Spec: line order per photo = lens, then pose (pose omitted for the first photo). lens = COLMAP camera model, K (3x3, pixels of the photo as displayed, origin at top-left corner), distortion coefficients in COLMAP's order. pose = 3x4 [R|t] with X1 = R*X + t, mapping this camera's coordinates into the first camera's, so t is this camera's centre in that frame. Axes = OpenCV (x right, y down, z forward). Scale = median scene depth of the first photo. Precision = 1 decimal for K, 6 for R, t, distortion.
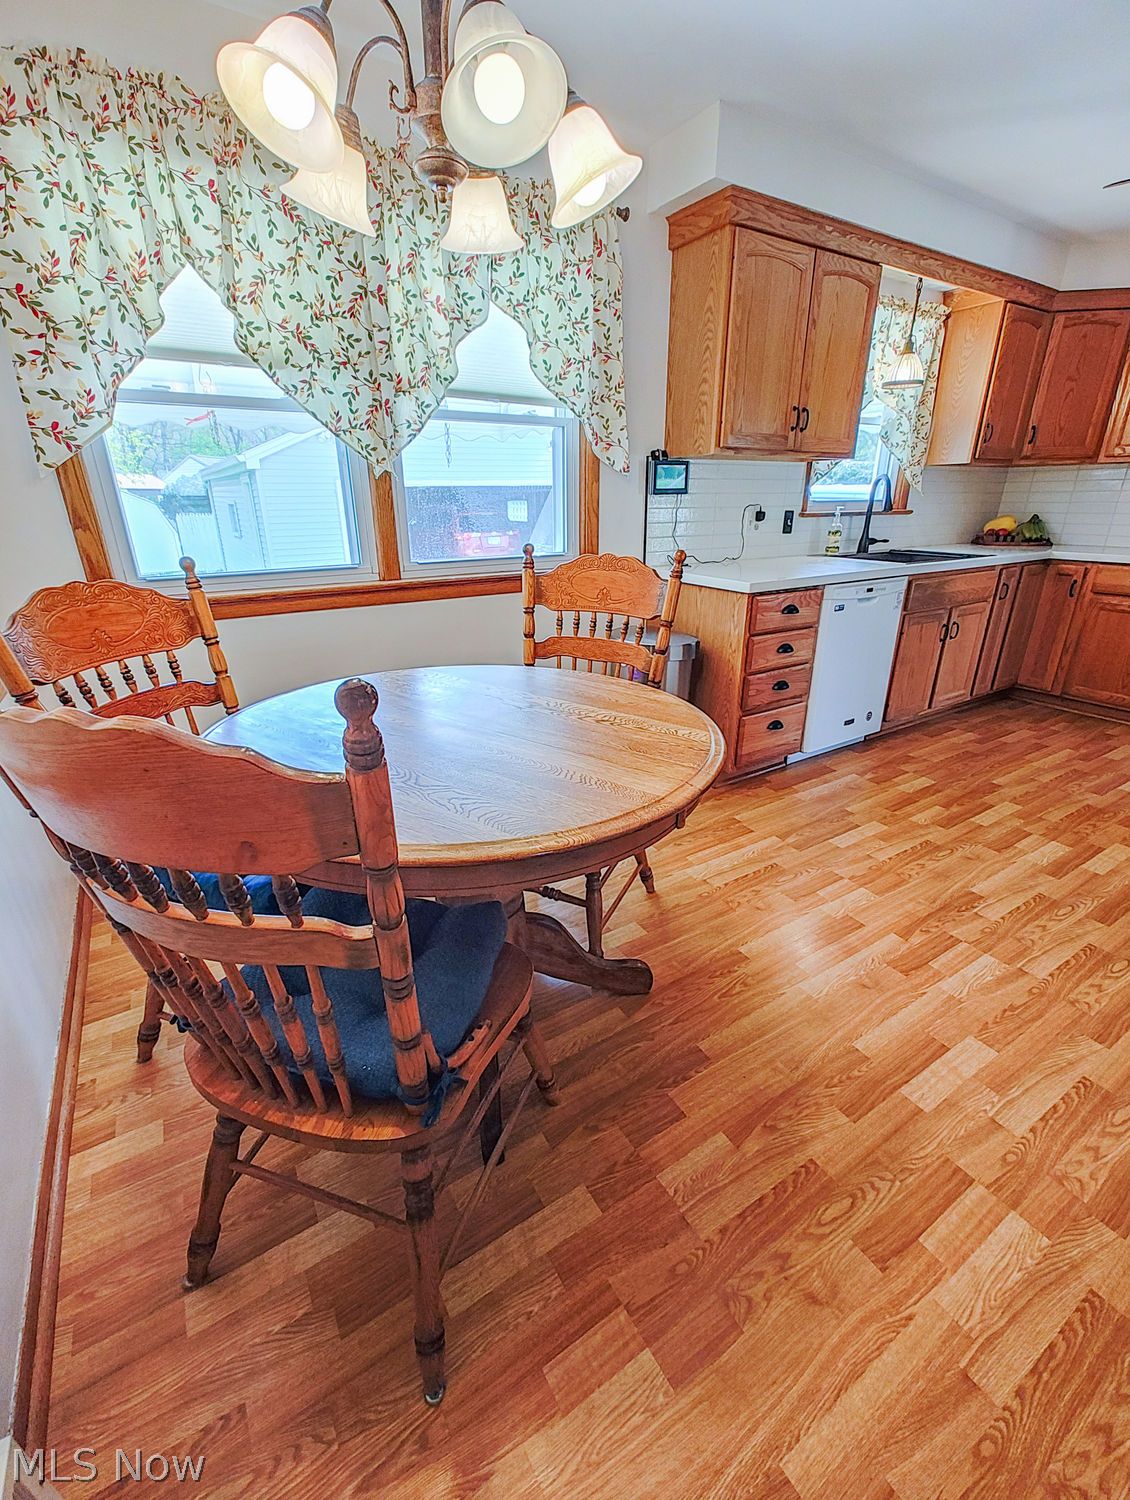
lens RADIAL K [[631.0, 0, 562.6], [0, 631.0, 743.0], [0, 0, 1]] dist [0.004438, 0.000452]
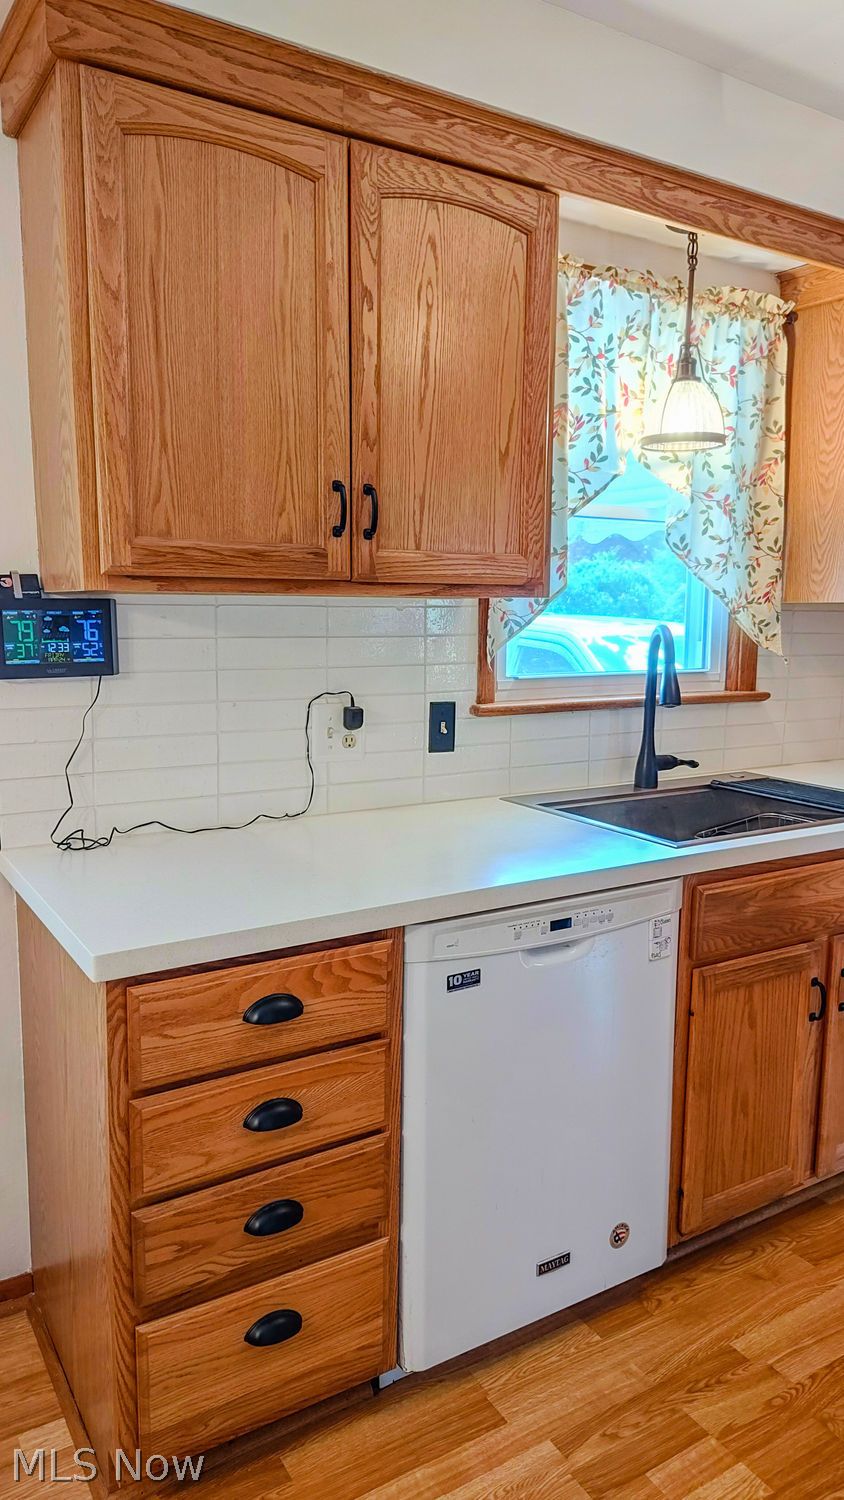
lens RADIAL K [[1022.2, 0, 418.2], [0, 1022.2, 761.1], [0, 0, 1]] dist [0.035168, -0.044230]
pose [[0.999866, 0.016371, -0.000243, 0.376426], [-0.016021, 0.975164, -0.220905, -0.189001], [-0.003379, 0.220879, 0.975295, 0.353369]]
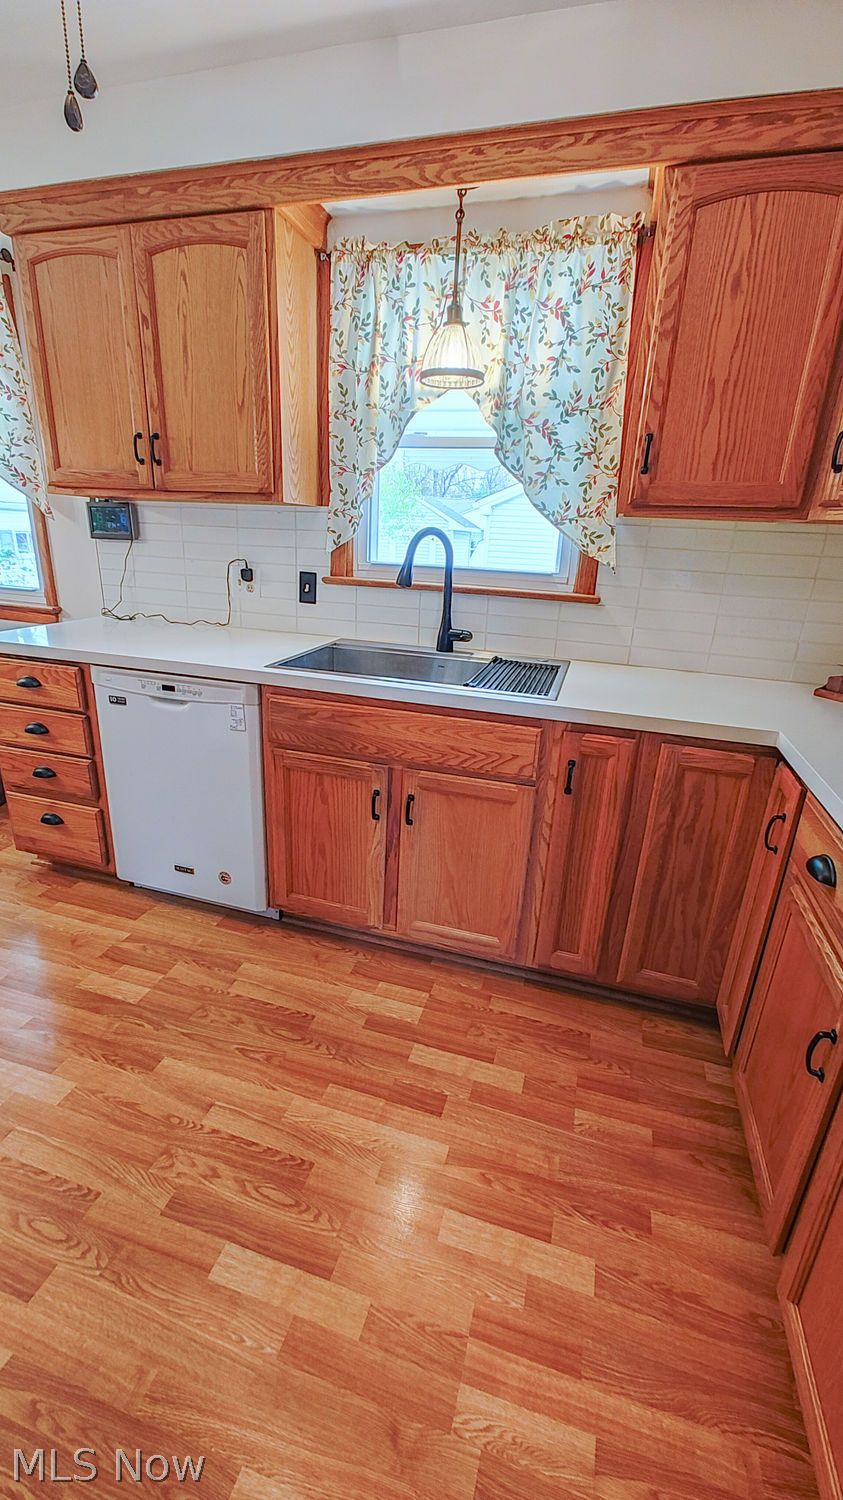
lens RADIAL K [[619.0, 0, 420.0], [0, 619.0, 747.8], [0, 0, 1]] dist [0.005056, -0.002036]
pose [[0.658284, 0.279565, -0.698932, 1.085905], [-0.318598, 0.944692, 0.077797, -0.301905], [0.682025, 0.171465, 0.710944, 0.680104]]
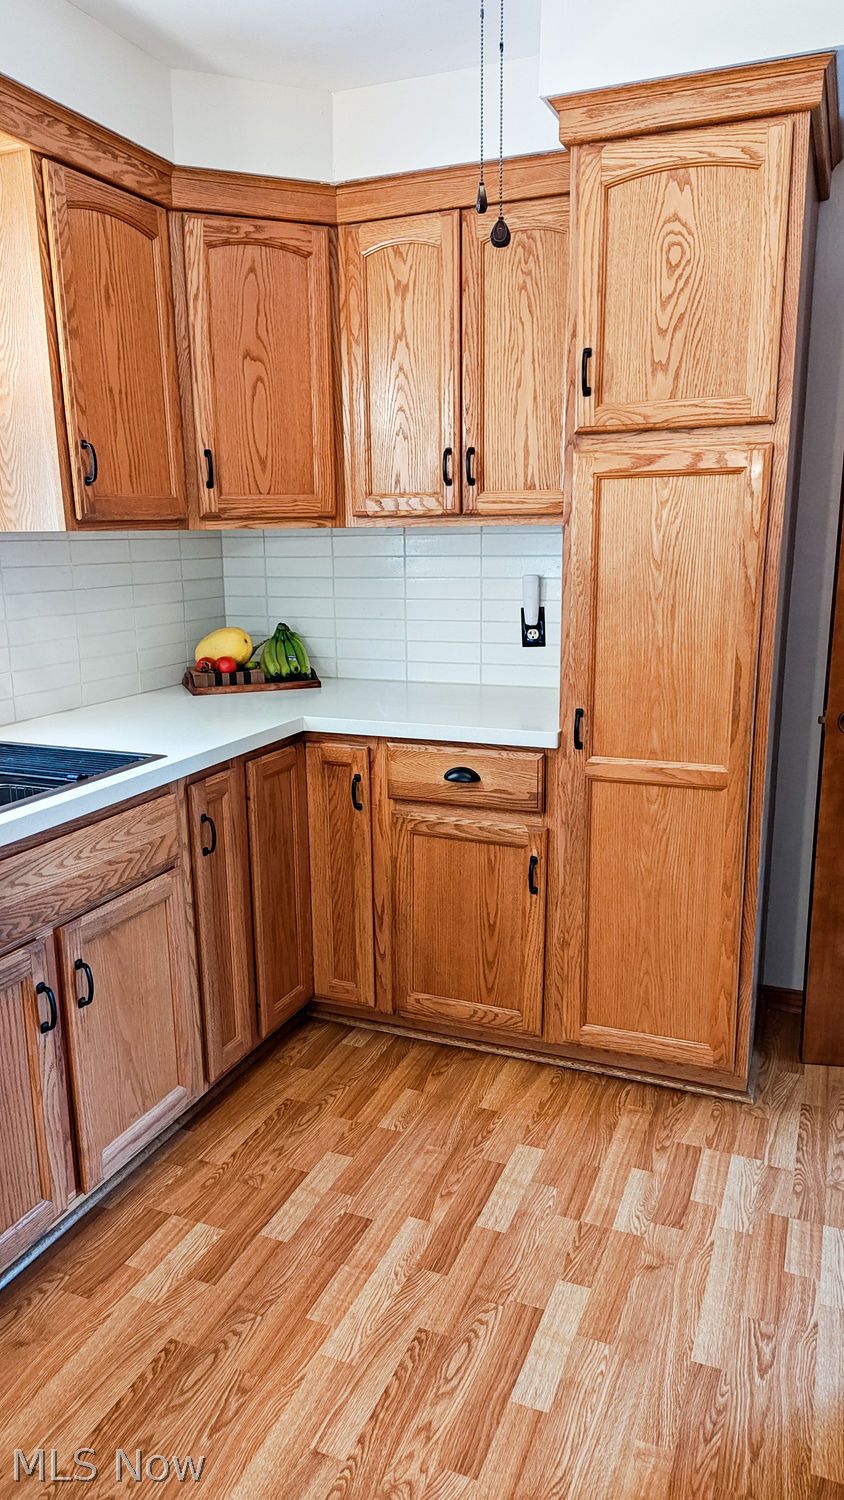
lens RADIAL K [[1022.2, 0, 408.4], [0, 1022.2, 770.7], [0, 0, 1]] dist [0.035168, -0.044230]
pose [[0.817612, -0.139379, 0.558645, 0.510309], [0.218491, 0.972791, -0.077068, -0.232255], [-0.532703, 0.185071, 0.825819, 0.442145]]
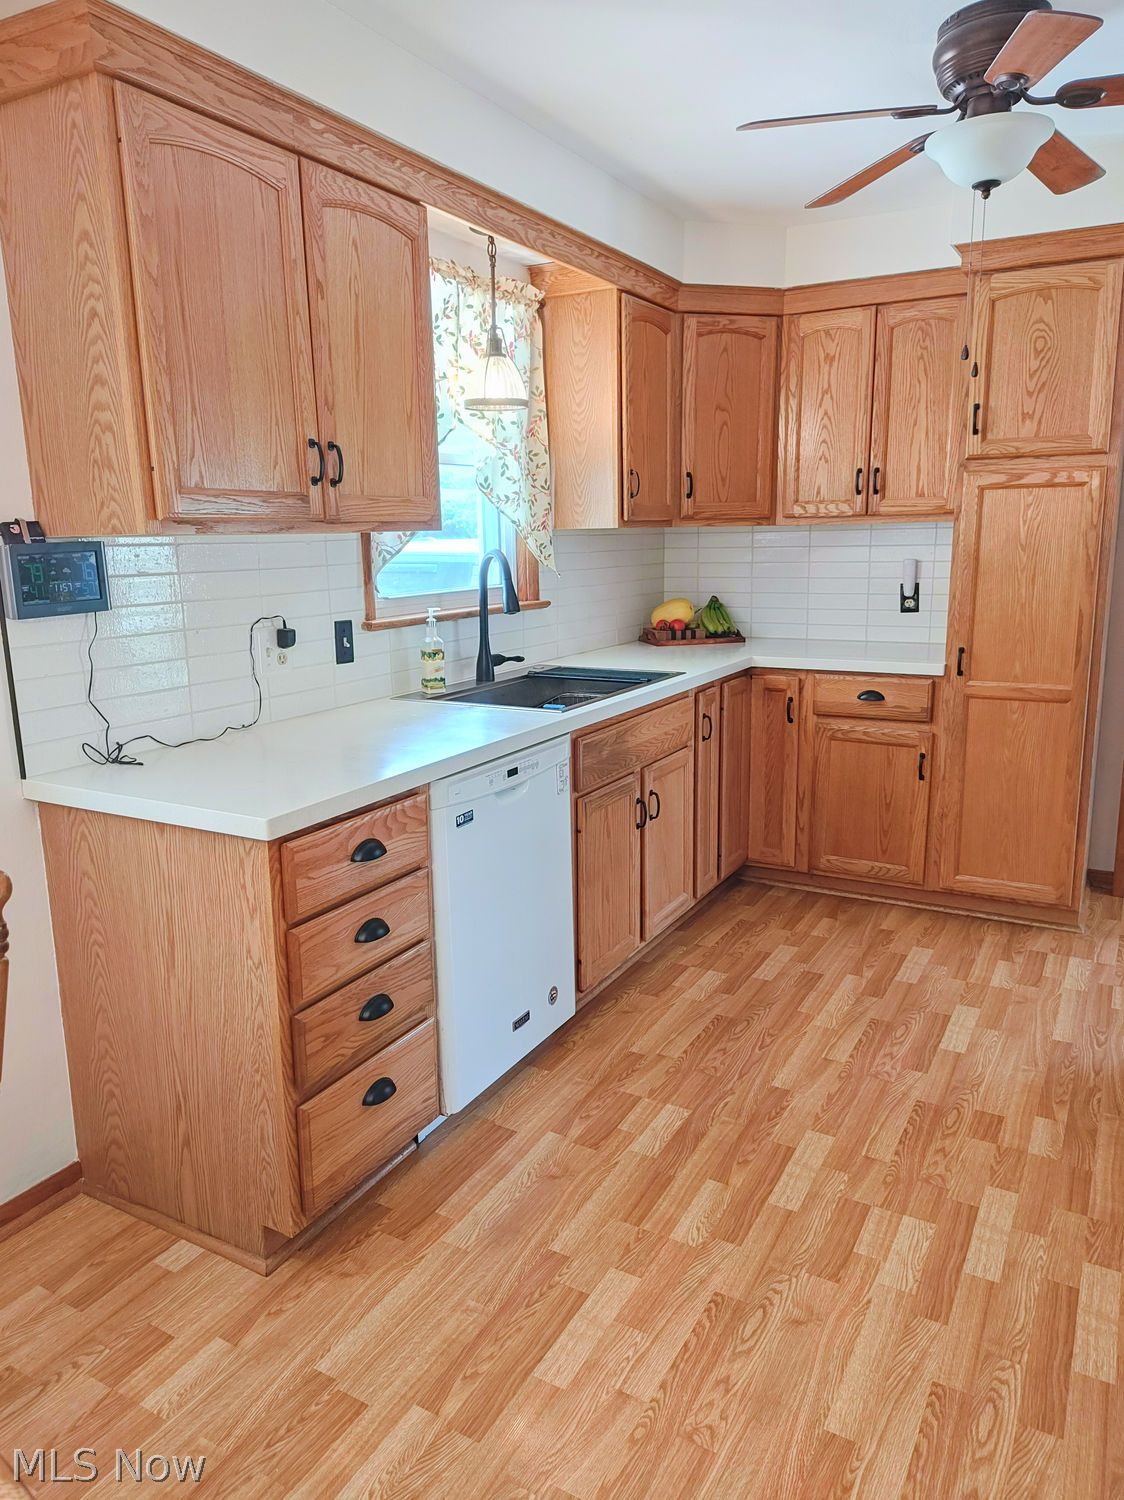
lens RADIAL K [[1042.0, 0, 555.1], [0, 1042.0, 746.9], [0, 0, 1]] dist [0.045993, -0.055178]
pose [[0.878358, -0.106253, 0.466045, 0.112040], [0.185761, 0.974223, -0.127993, -0.137626], [-0.440433, 0.198997, 0.875454, 0.213693]]
